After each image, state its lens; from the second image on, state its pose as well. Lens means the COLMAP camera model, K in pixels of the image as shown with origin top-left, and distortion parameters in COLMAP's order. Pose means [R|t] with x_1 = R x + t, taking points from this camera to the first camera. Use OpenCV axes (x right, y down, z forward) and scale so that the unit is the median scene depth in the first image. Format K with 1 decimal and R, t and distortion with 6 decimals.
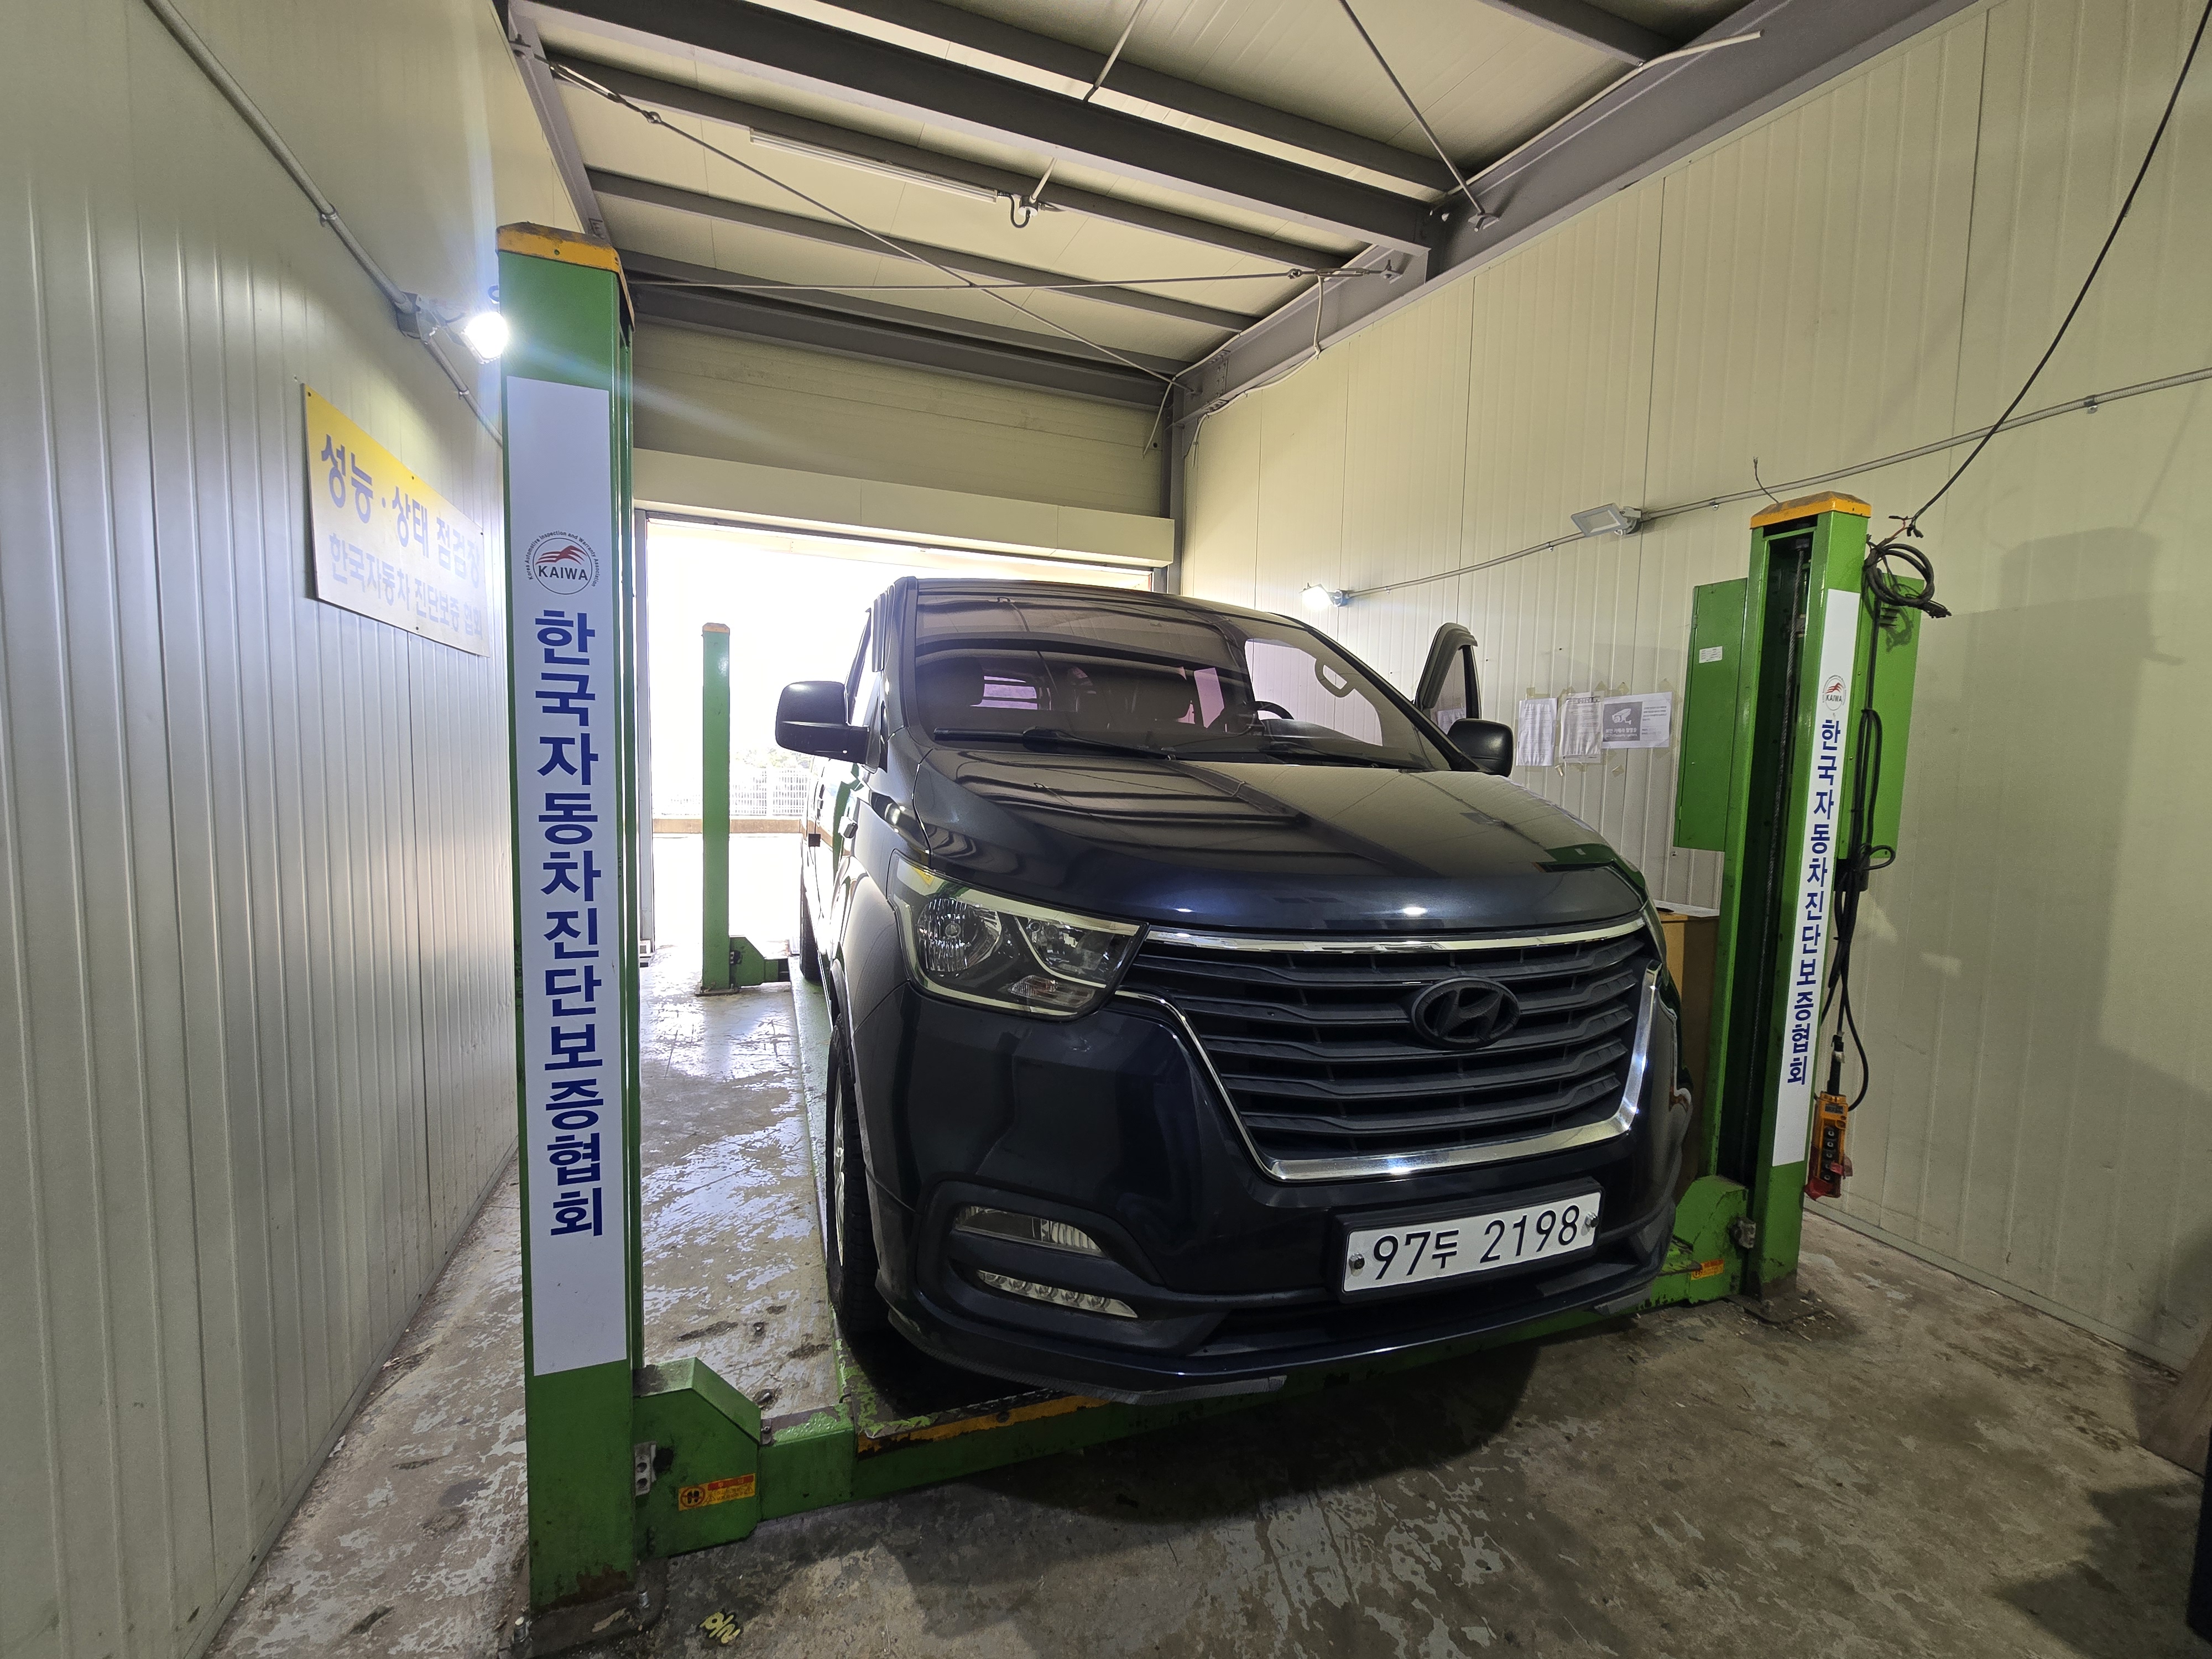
lens RADIAL K [[881.6, 0, 1081.7], [0, 881.6, 850.3], [0, 0, 1]] dist [-0.007493, 0.001793]
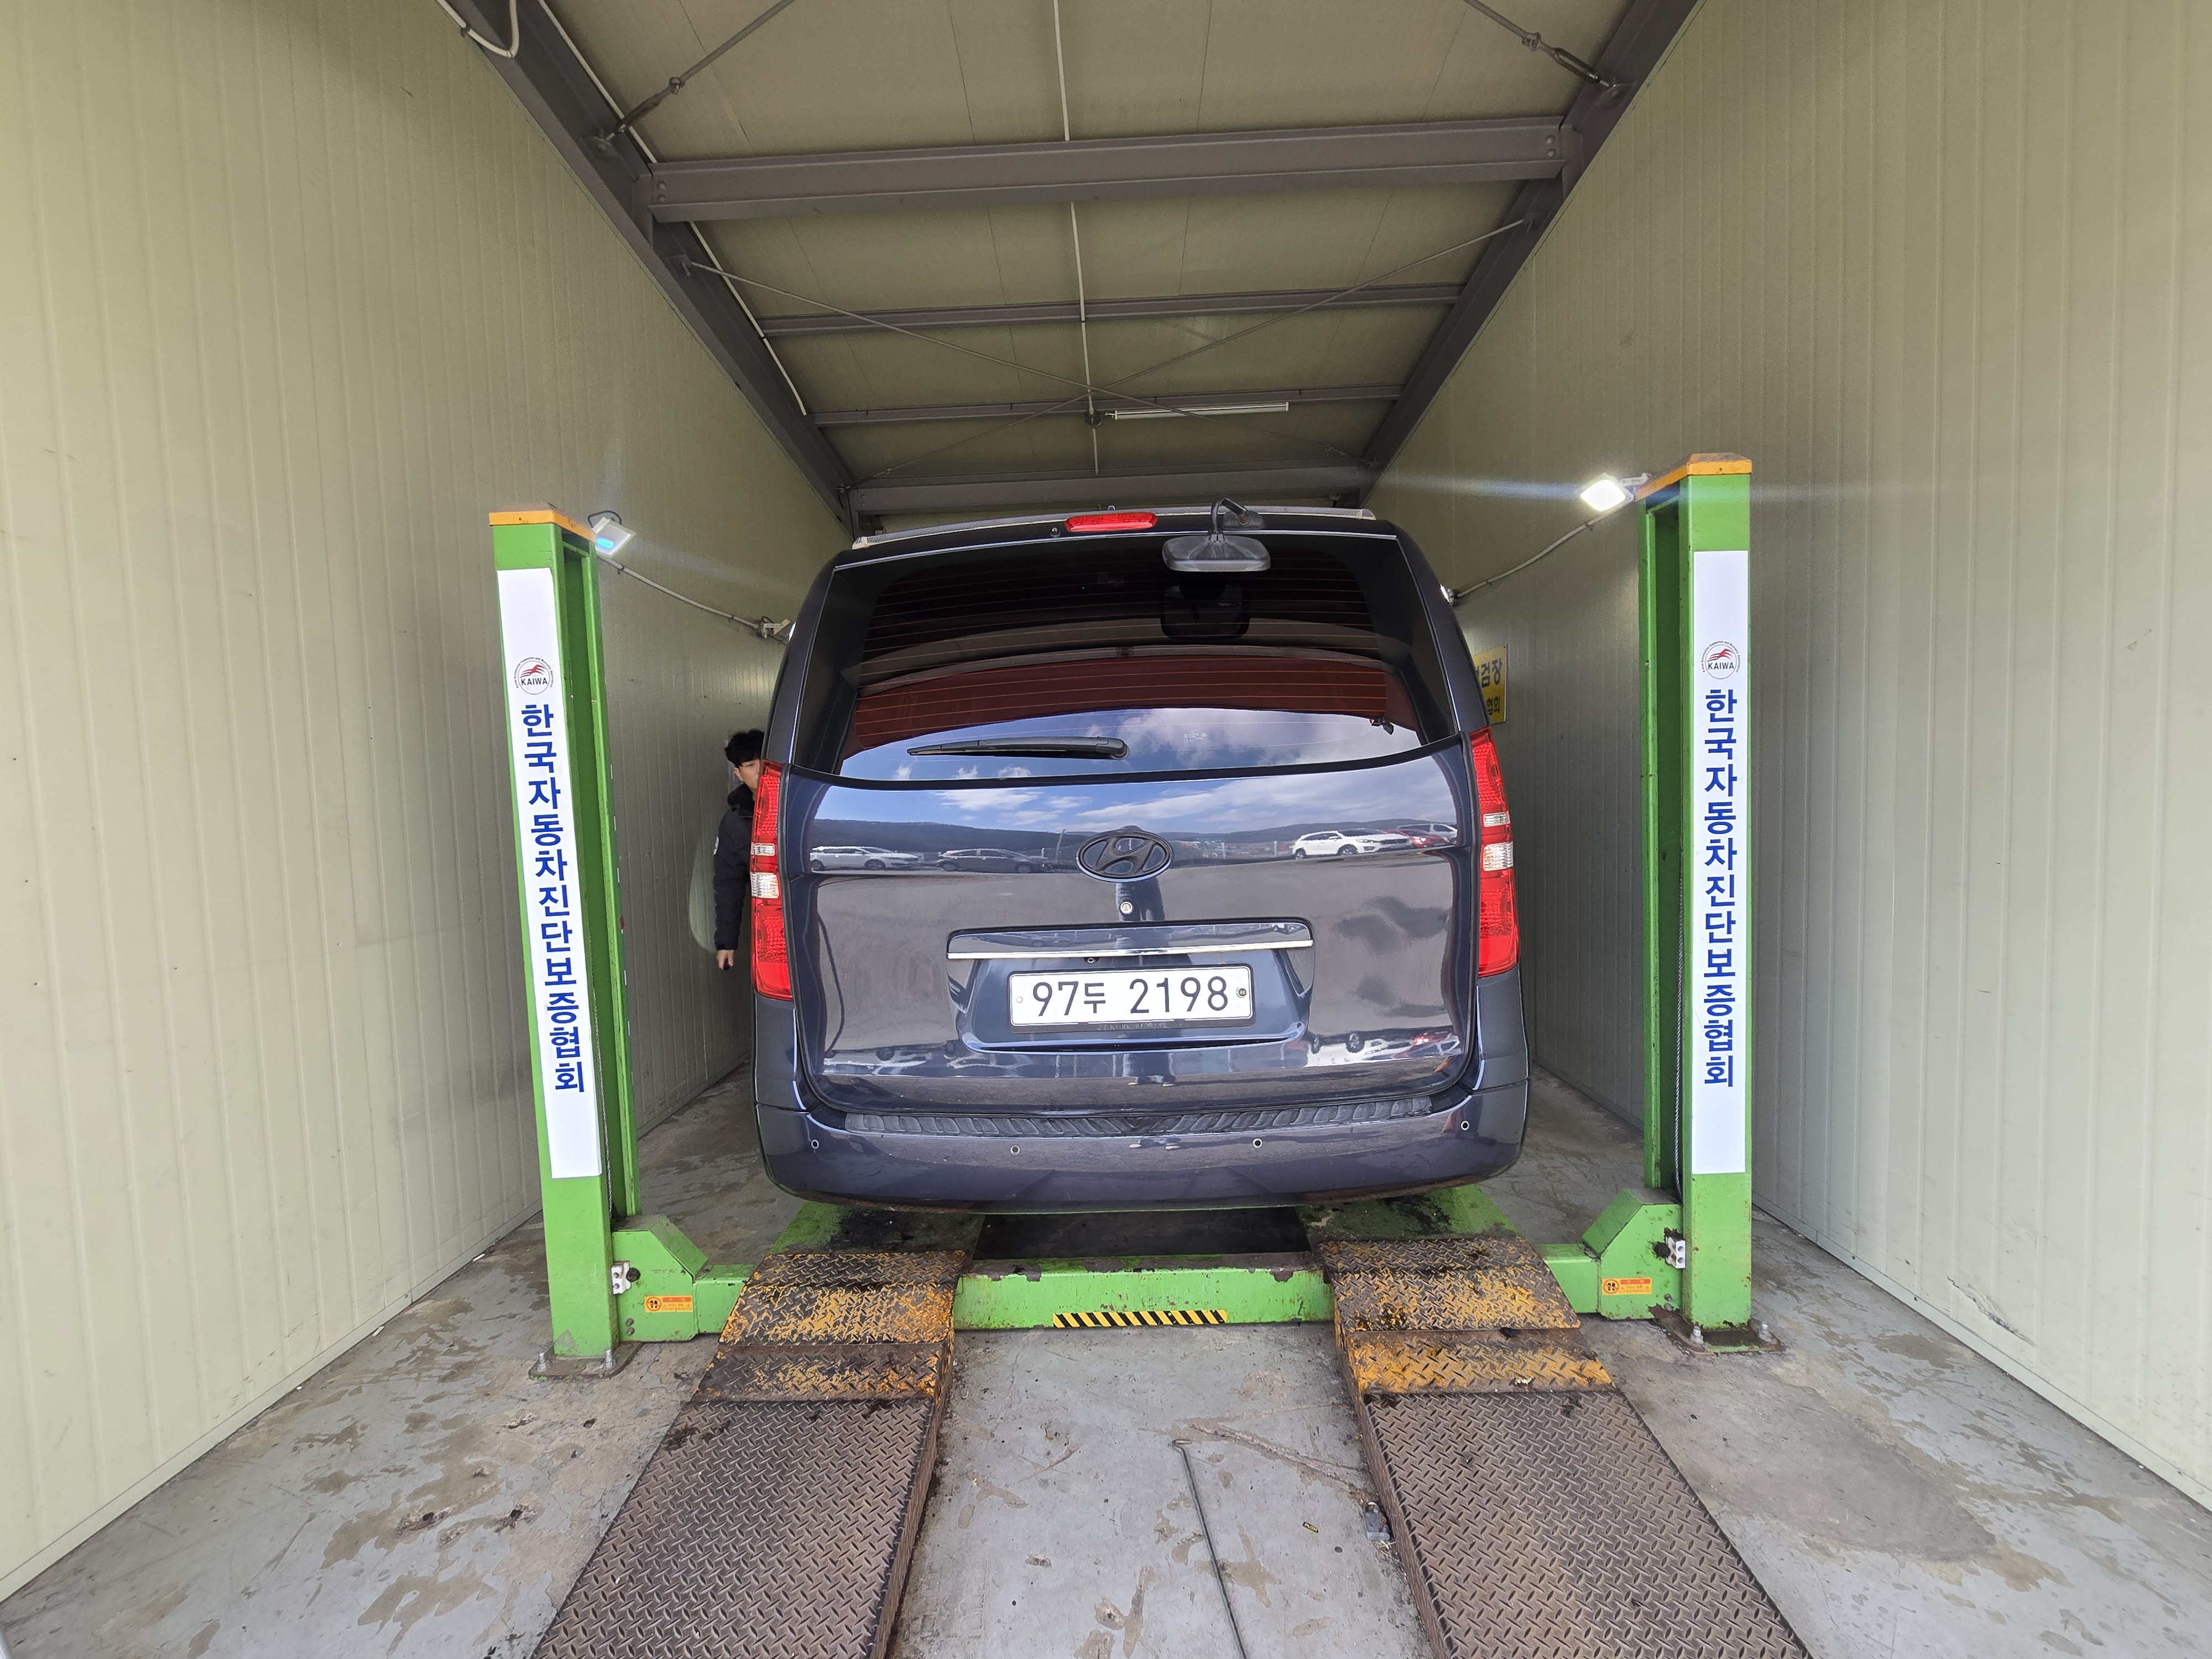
lens RADIAL K [[881.6, 0, 1100.3], [0, 881.6, 842.8], [0, 0, 1]] dist [-0.007493, 0.001793]
pose [[0.941410, -0.038672, -0.335041, -1.079219], [0.029986, 0.999068, -0.031061, 0.023963], [0.335929, 0.019194, 0.941692, -0.852835]]
